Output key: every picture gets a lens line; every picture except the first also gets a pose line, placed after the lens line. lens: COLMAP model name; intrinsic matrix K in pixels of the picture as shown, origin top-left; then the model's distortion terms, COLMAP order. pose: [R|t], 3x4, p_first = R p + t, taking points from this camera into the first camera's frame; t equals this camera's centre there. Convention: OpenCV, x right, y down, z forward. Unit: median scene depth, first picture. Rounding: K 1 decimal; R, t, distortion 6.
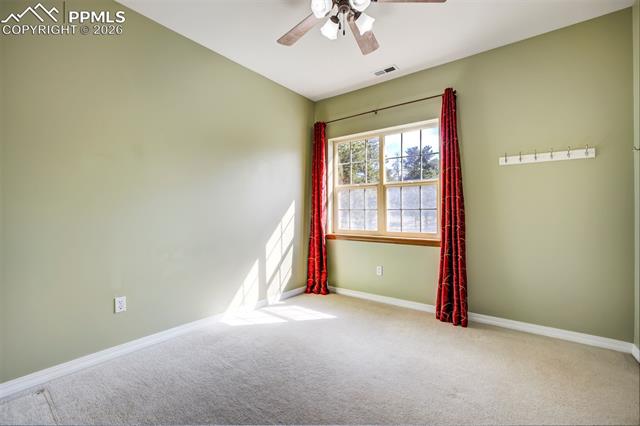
lens RADIAL K [[279.6, 0, 320.0], [0, 279.6, 213.0], [0, 0, 1]] dist [-0.034938, 0.000009]
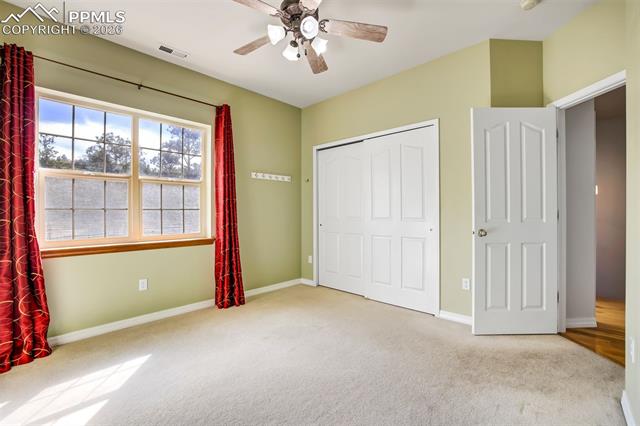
lens RADIAL K [[275.4, 0, 321.0], [0, 275.4, 211.3], [0, 0, 1]] dist [-0.026660, 0.000293]
pose [[0.089558, 0.001014, 0.995981, -0.607759], [0.007551, 0.999970, -0.001697, -0.001449], [-0.995953, 0.007673, 0.089547, 0.478984]]
